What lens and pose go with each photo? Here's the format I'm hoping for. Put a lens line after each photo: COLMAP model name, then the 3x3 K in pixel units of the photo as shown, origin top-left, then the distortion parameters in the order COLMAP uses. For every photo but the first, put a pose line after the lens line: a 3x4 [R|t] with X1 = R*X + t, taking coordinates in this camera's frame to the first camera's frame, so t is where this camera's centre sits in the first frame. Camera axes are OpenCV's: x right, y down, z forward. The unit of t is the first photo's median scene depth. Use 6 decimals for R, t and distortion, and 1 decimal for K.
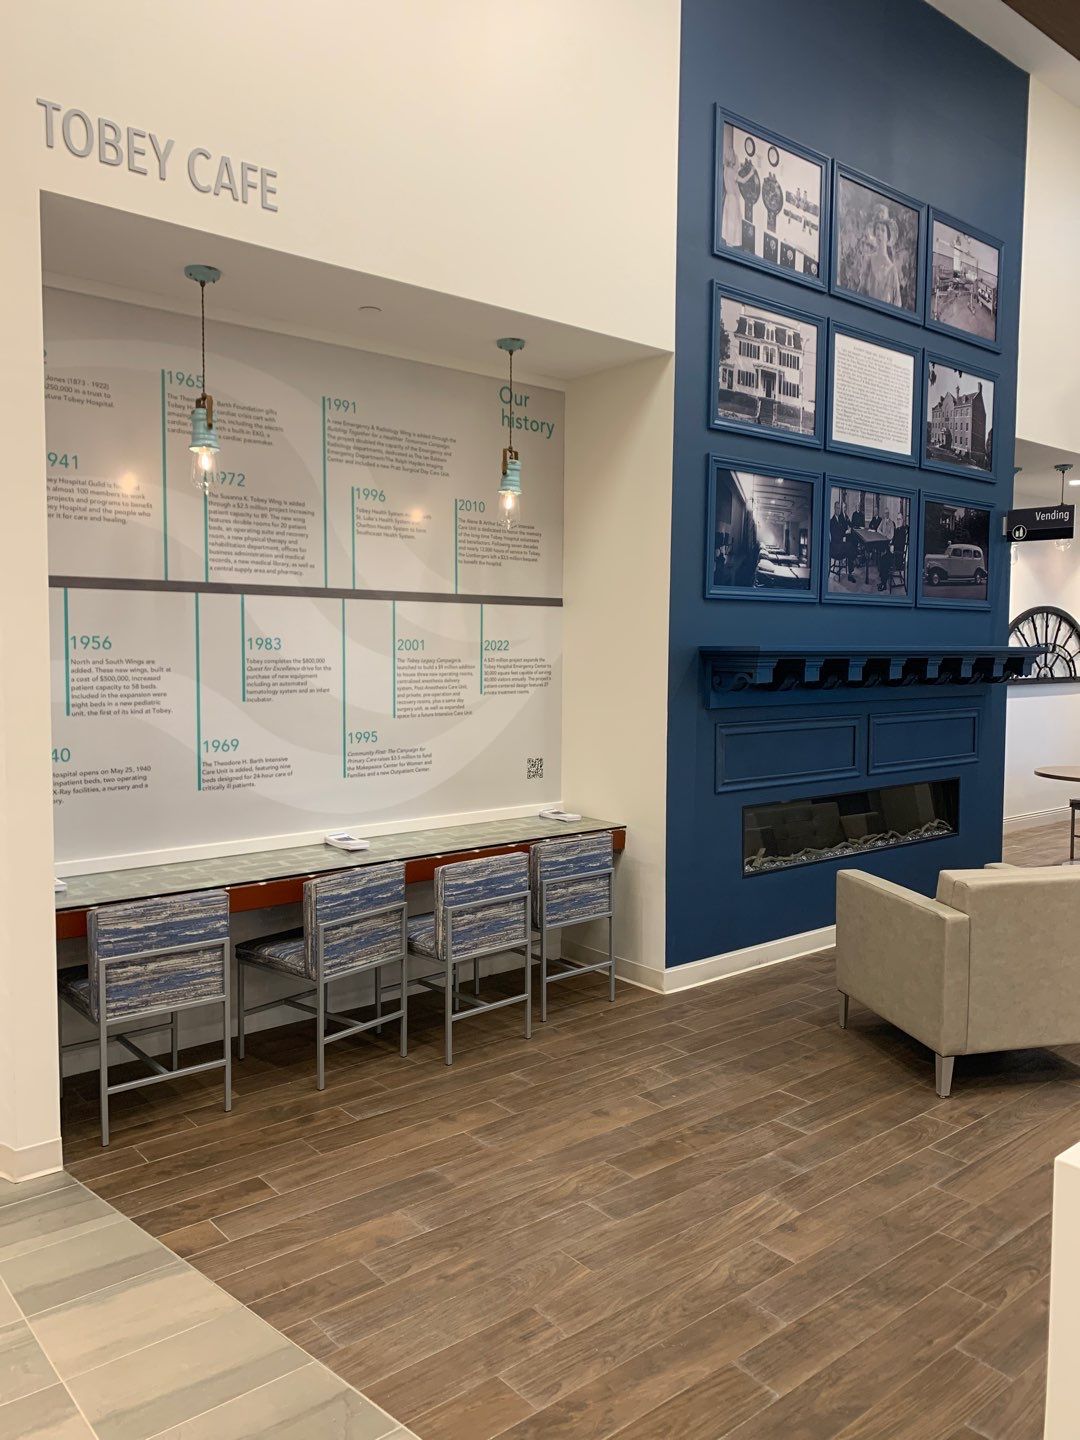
lens RADIAL K [[1099.9, 0, 540.0], [0, 1099.9, 720.0], [0, 0, 1]] dist [-0.001976, -0.003281]
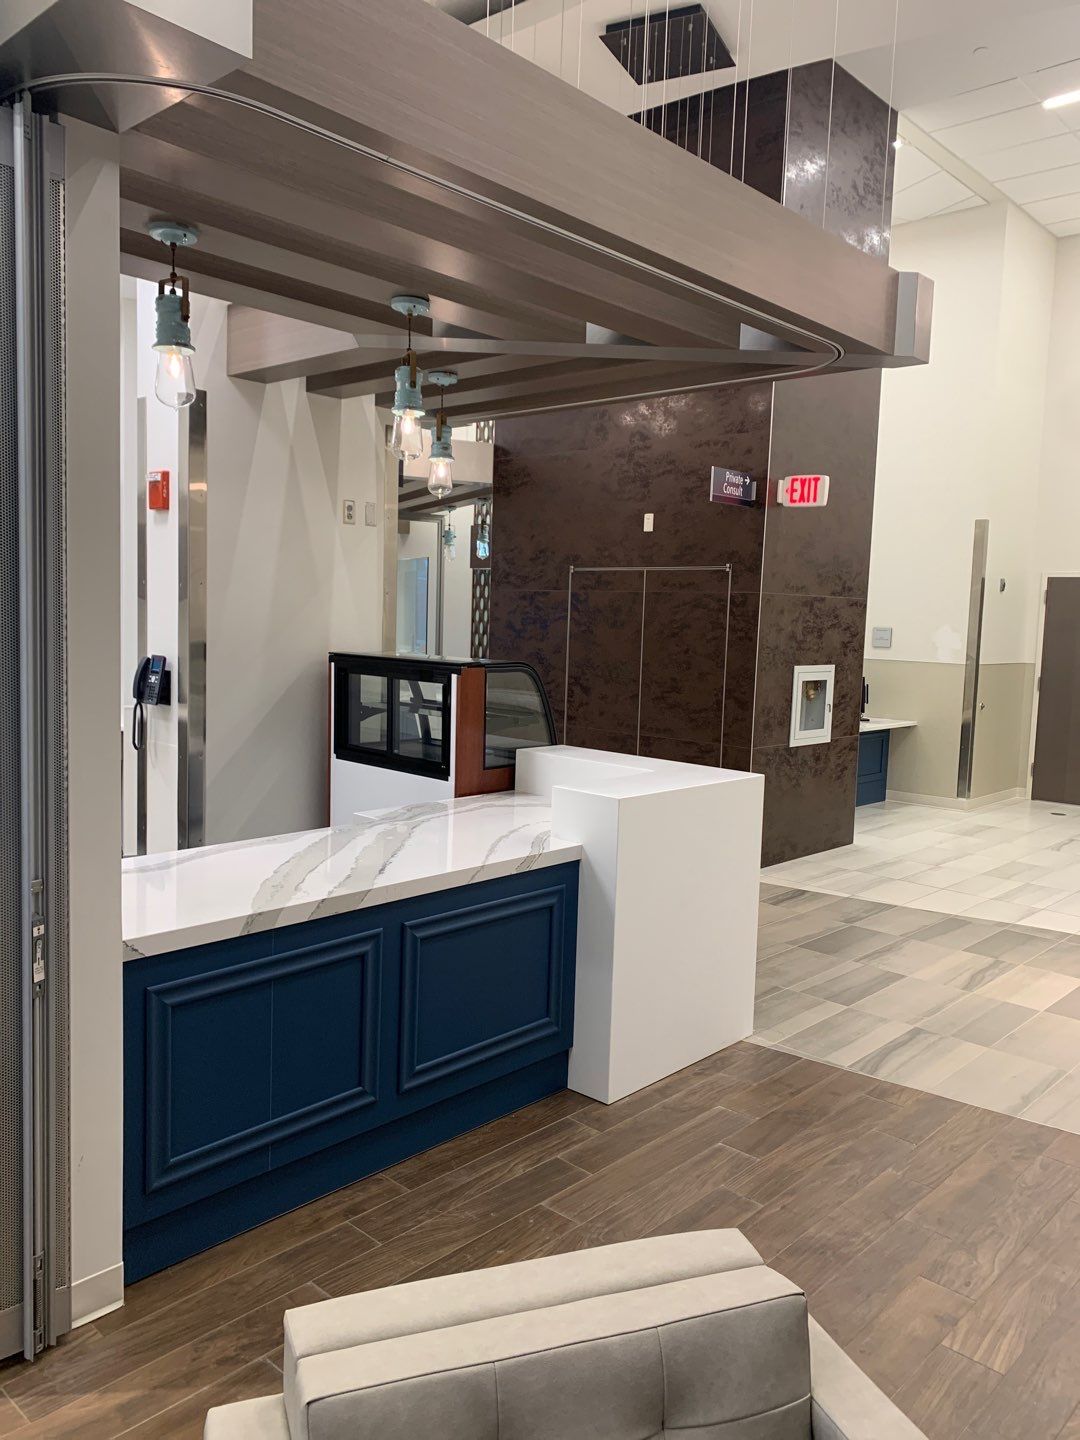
lens RADIAL K [[1099.9, 0, 540.0], [0, 1099.9, 720.0], [0, 0, 1]] dist [-0.001976, -0.003281]
pose [[-0.991051, -0.024871, -0.131149, 0.757130], [-0.046123, 0.985779, 0.161594, -0.132665], [0.125265, 0.166197, -0.978104, 1.969624]]
